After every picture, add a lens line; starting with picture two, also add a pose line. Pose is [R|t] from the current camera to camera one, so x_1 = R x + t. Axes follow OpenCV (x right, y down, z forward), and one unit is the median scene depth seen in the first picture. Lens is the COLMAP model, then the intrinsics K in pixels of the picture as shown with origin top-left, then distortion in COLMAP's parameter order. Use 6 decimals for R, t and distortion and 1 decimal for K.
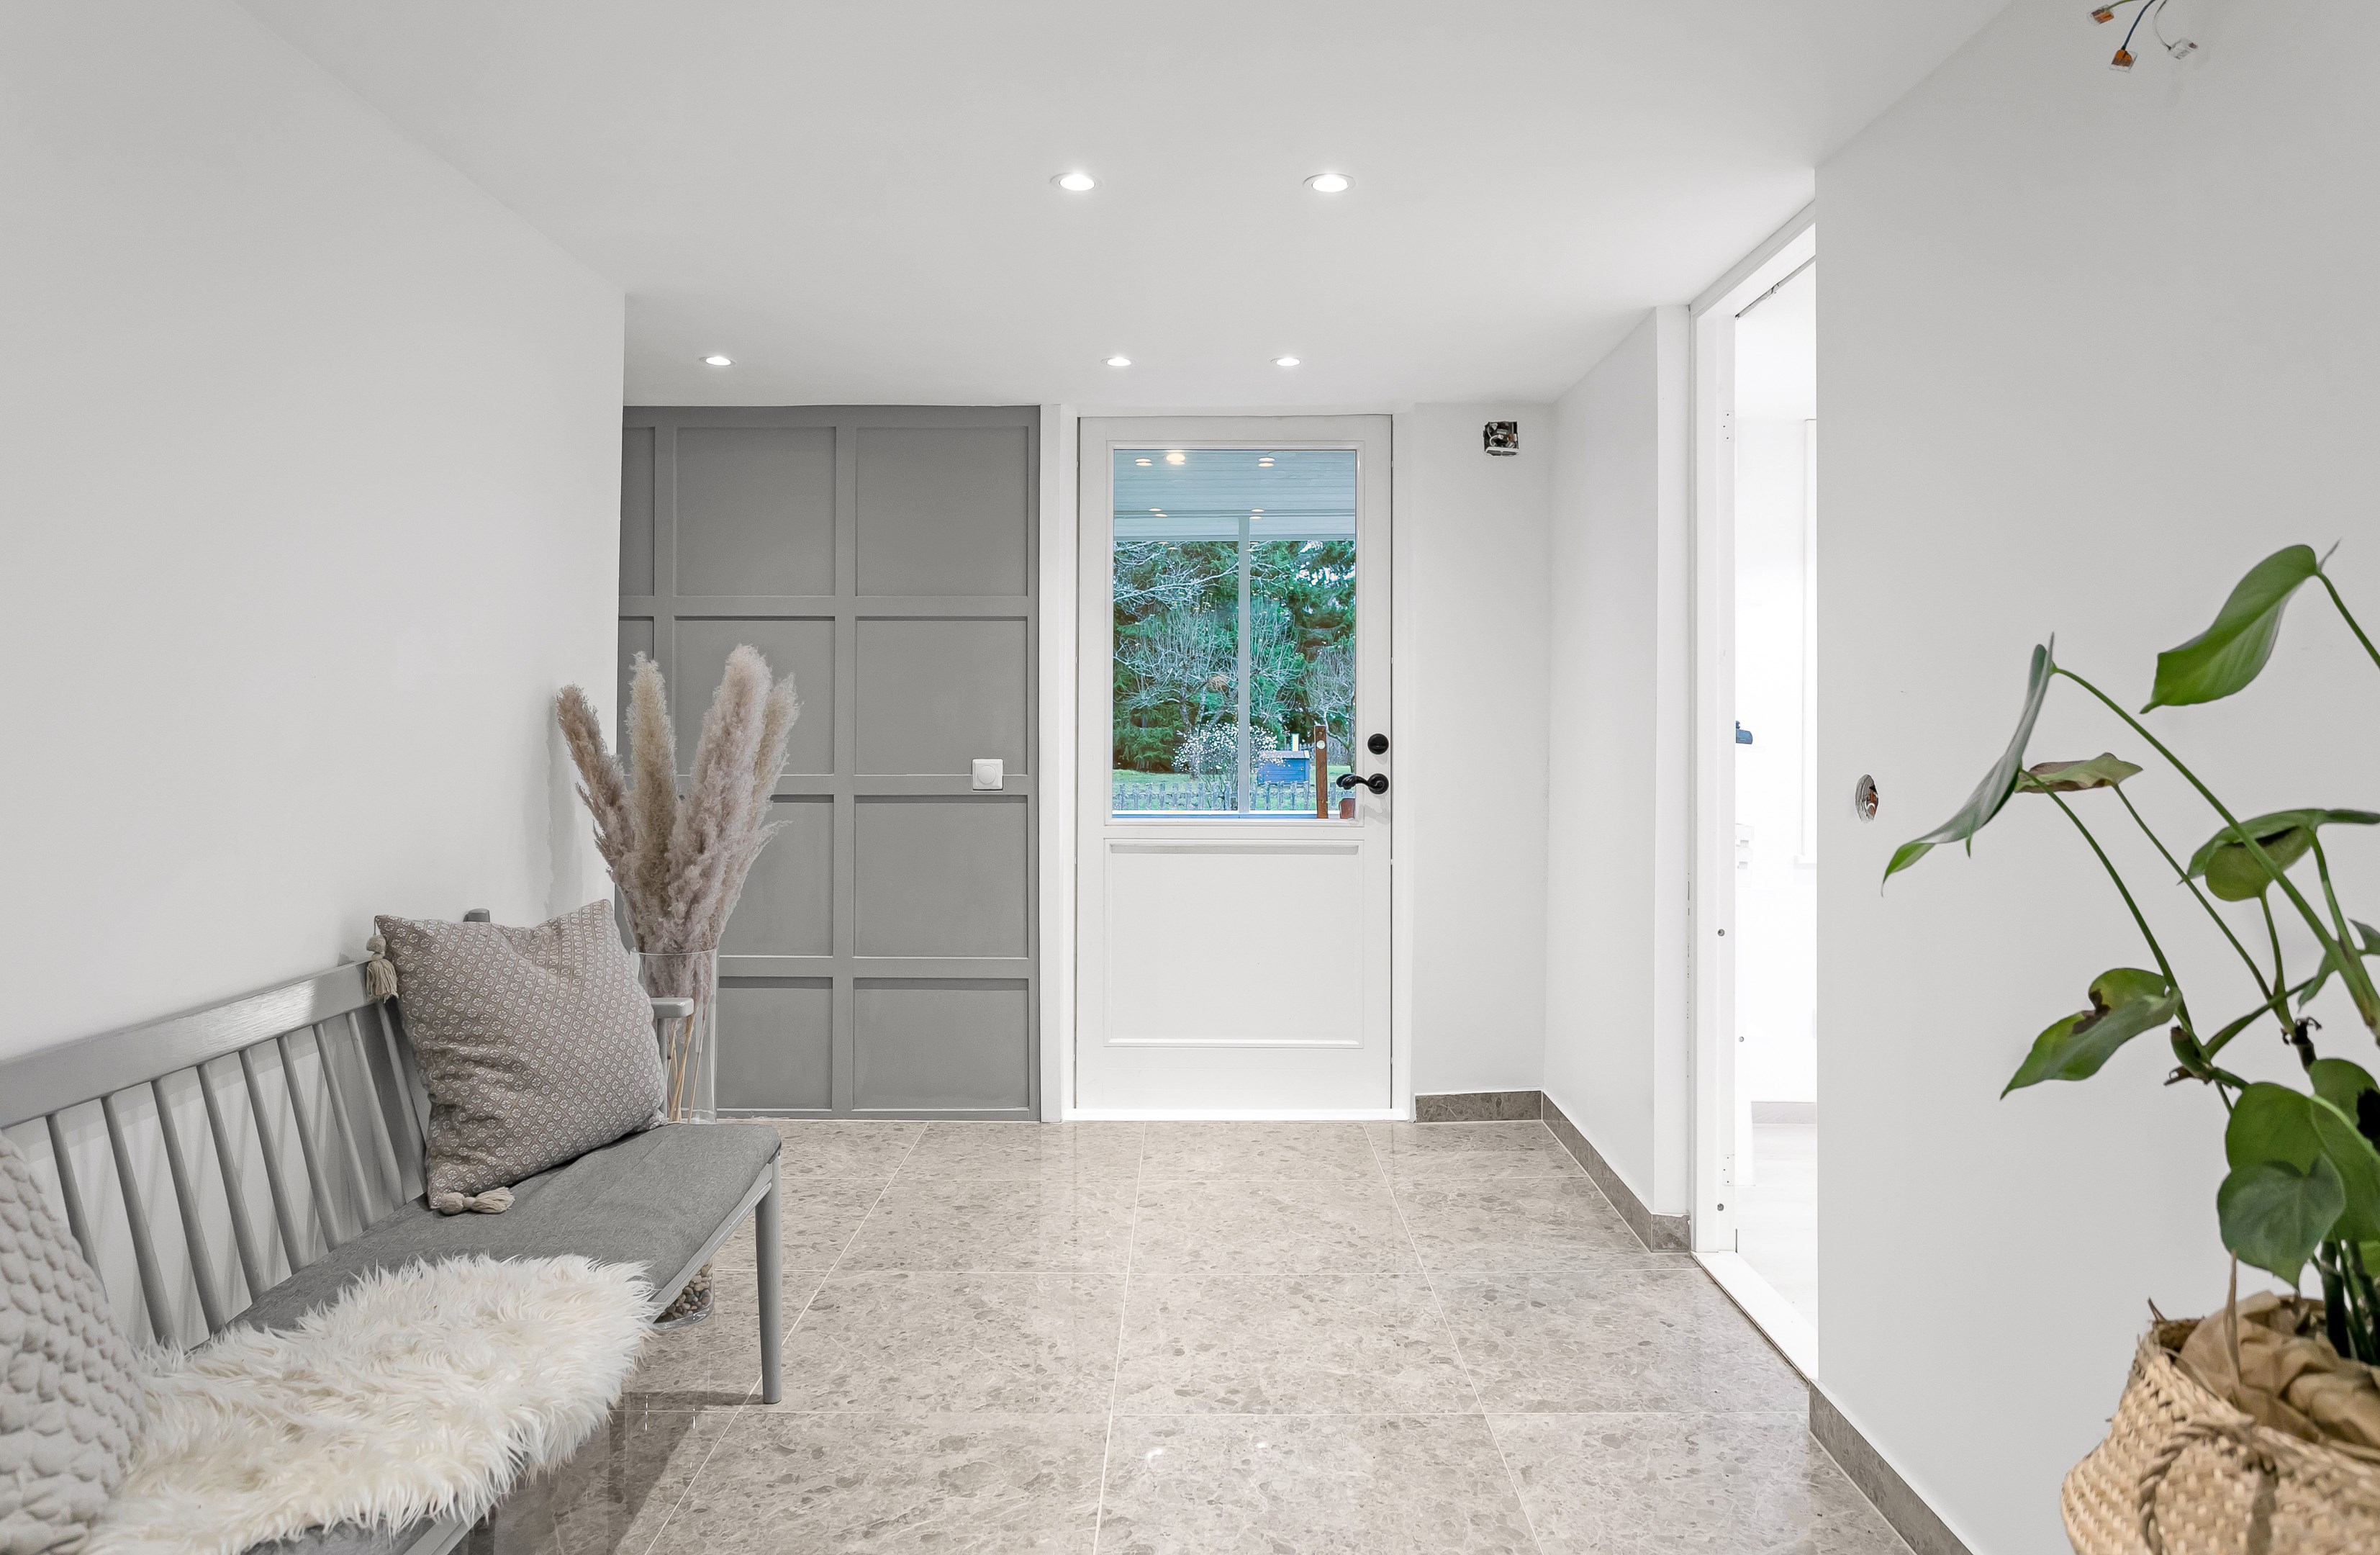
lens RADIAL K [[1459.5, 0, 1188.4], [0, 1459.5, 697.9], [0, 0, 1]] dist [-0.002032, -0.000314]
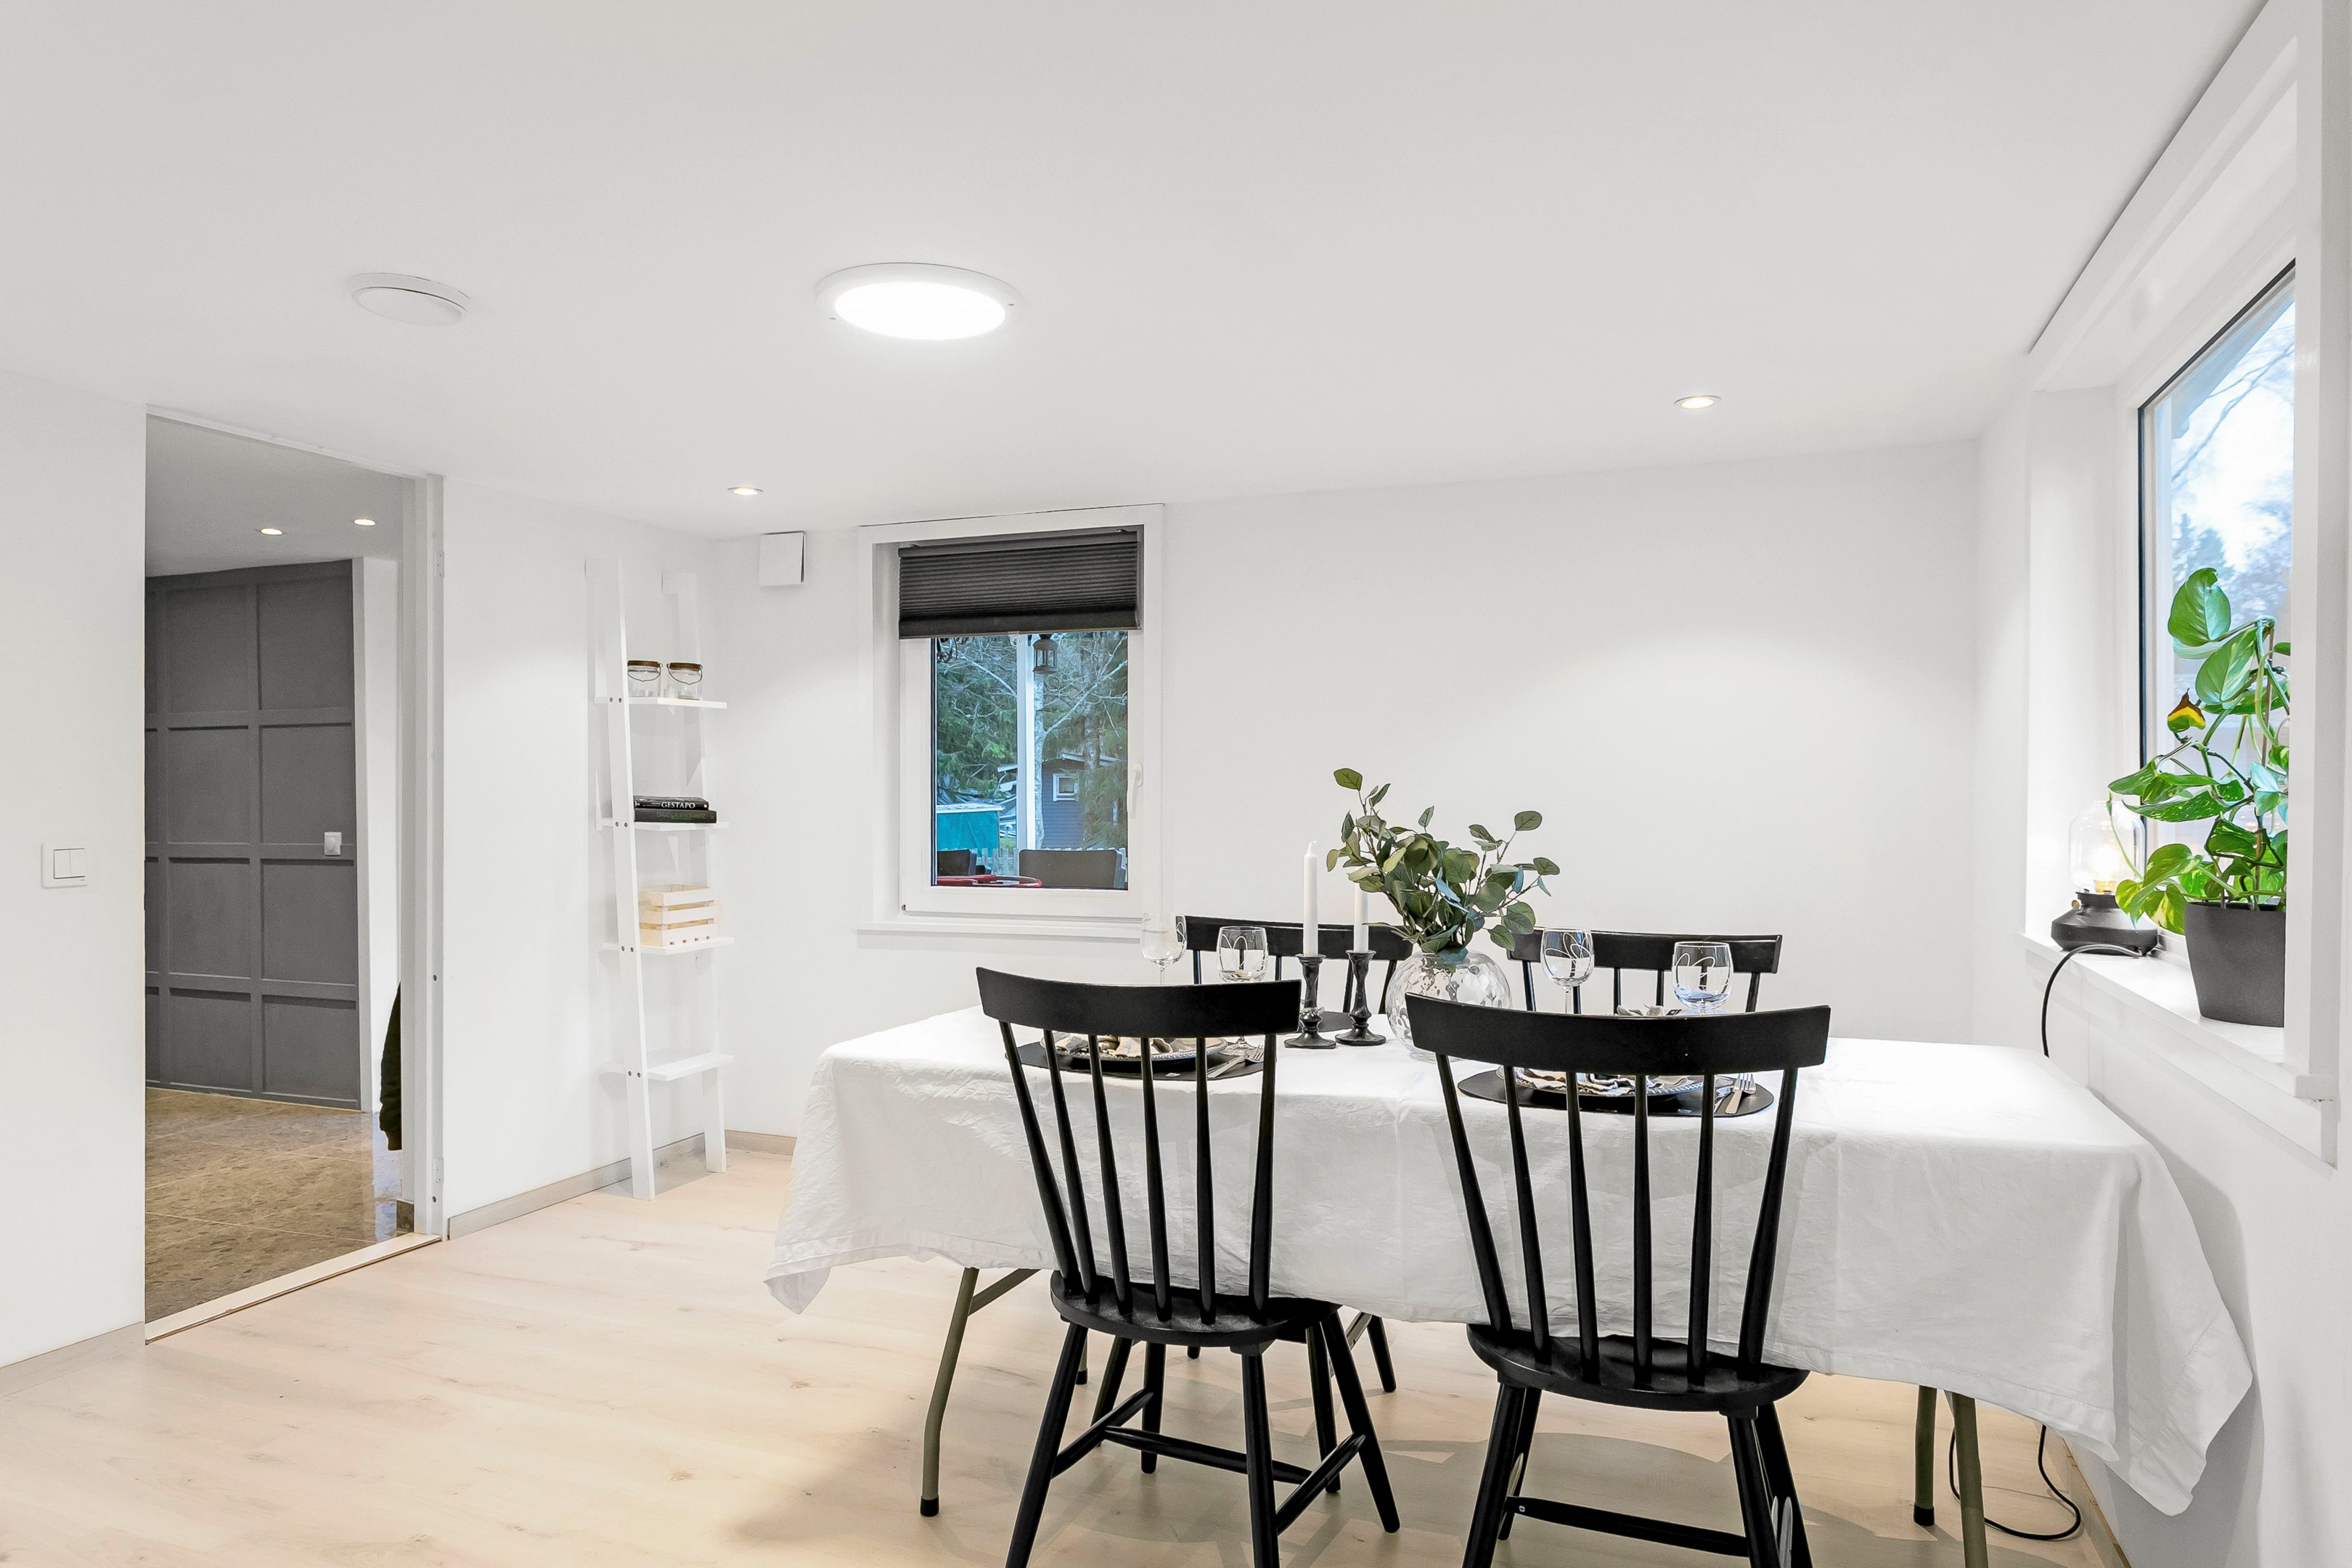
lens RADIAL K [[1439.6, 0, 1176.0], [0, 1439.6, 784.0], [0, 0, 1]] dist [-0.003405, -0.000104]
pose [[0.934684, -0.006175, -0.355425, 1.028611], [0.011872, 0.999834, 0.013850, -0.010335], [0.355280, -0.017165, 0.934602, 0.064558]]
